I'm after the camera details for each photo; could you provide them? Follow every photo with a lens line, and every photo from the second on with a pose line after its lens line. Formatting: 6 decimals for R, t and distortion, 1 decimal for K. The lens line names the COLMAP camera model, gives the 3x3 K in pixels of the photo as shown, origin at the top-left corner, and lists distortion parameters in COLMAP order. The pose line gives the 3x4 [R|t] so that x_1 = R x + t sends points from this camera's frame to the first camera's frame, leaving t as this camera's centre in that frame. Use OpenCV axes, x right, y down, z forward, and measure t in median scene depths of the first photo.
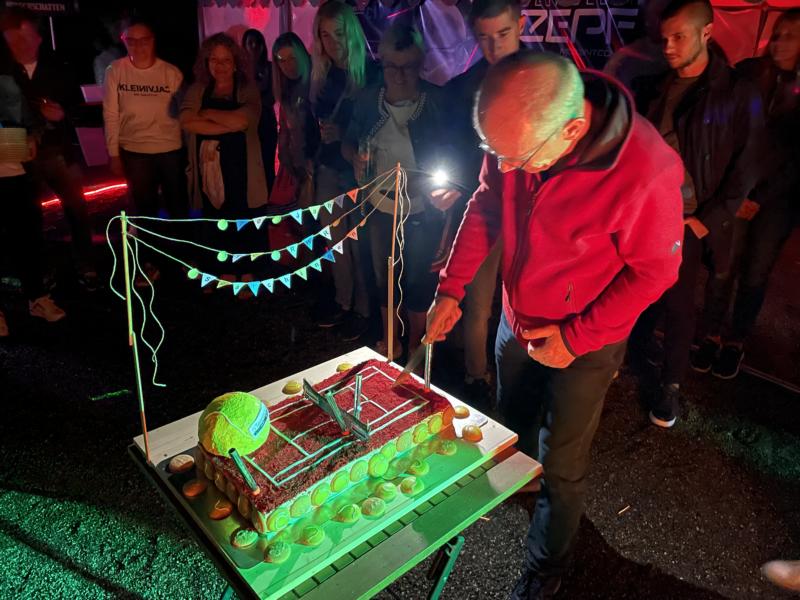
lens RADIAL K [[576.7, 0, 400.7], [0, 576.7, 278.0], [0, 0, 1]] dist [0.003258, -0.027309]
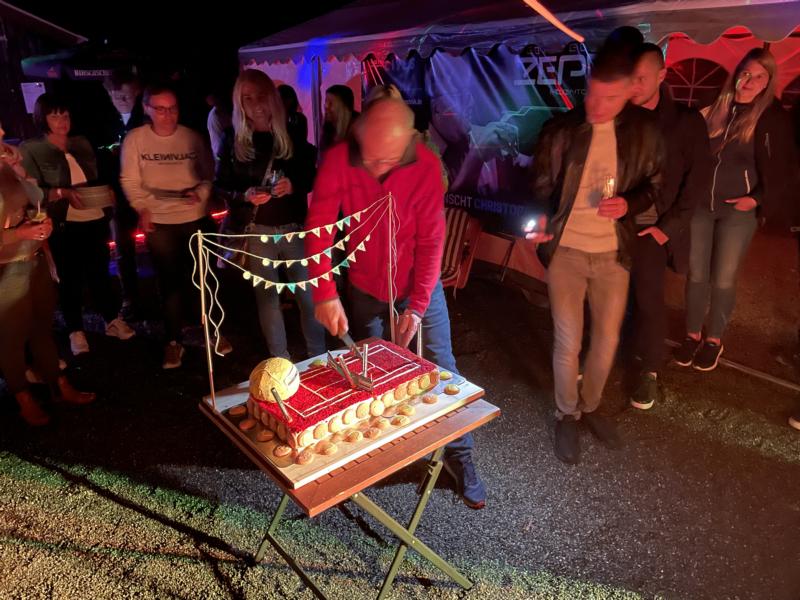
lens RADIAL K [[576.7, 0, 400.7], [0, 576.7, 278.0], [0, 0, 1]] dist [0.003258, -0.027309]
pose [[0.997101, -0.035127, -0.067500, 0.113726], [0.031104, 0.997728, -0.059755, 0.092229], [0.069446, 0.057482, 0.995928, -0.367640]]
